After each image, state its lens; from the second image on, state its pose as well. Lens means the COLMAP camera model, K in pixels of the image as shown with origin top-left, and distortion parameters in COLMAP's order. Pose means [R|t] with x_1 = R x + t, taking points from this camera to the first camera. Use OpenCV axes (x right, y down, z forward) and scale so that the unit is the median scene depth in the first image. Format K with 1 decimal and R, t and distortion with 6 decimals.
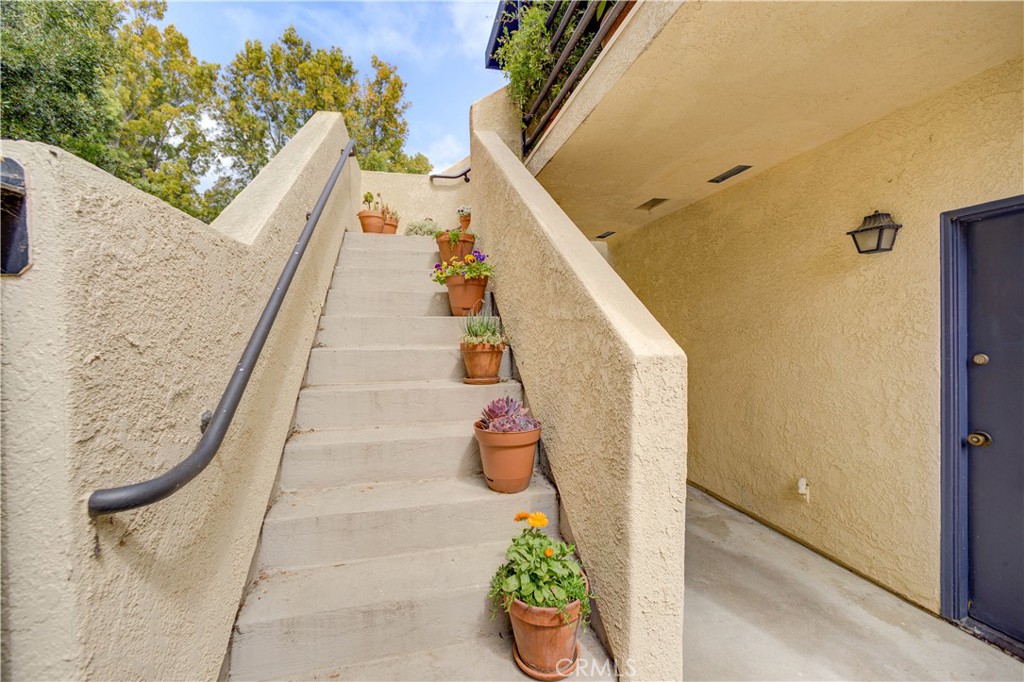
lens RADIAL K [[405.0, 0, 505.9], [0, 405.0, 336.7], [0, 0, 1]] dist [-0.020205, 0.008839]
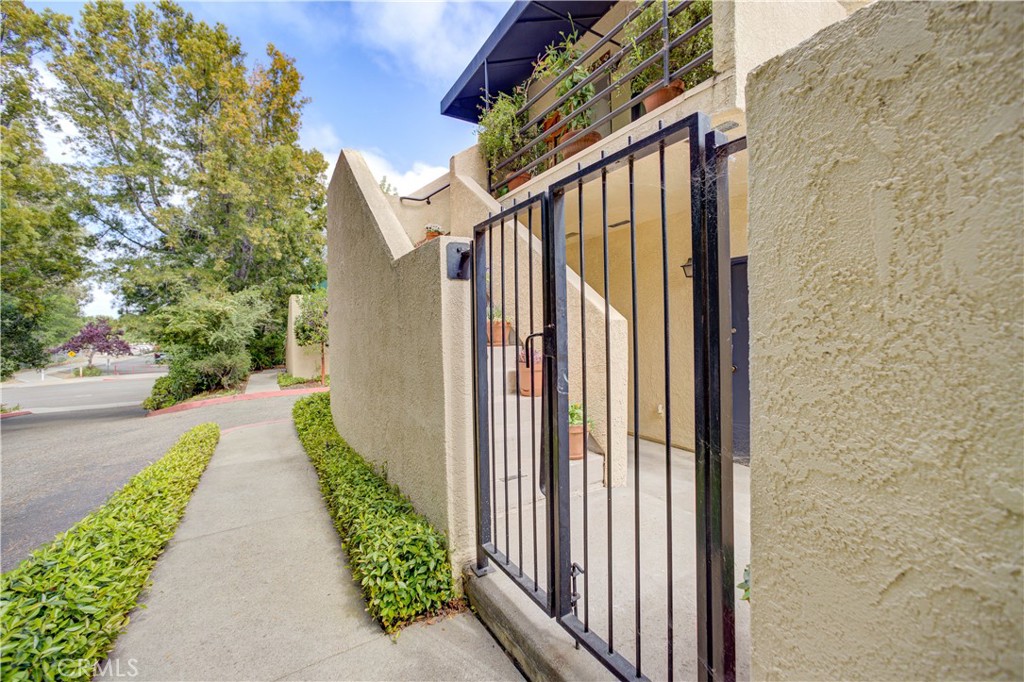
lens RADIAL K [[405.0, 0, 505.9], [0, 405.0, 336.7], [0, 0, 1]] dist [-0.020205, 0.008839]
pose [[0.955753, -0.000668, 0.294171, -0.069761], [0.002774, 0.999973, -0.006742, 0.011673], [-0.294159, 0.007260, 0.955729, -0.080403]]
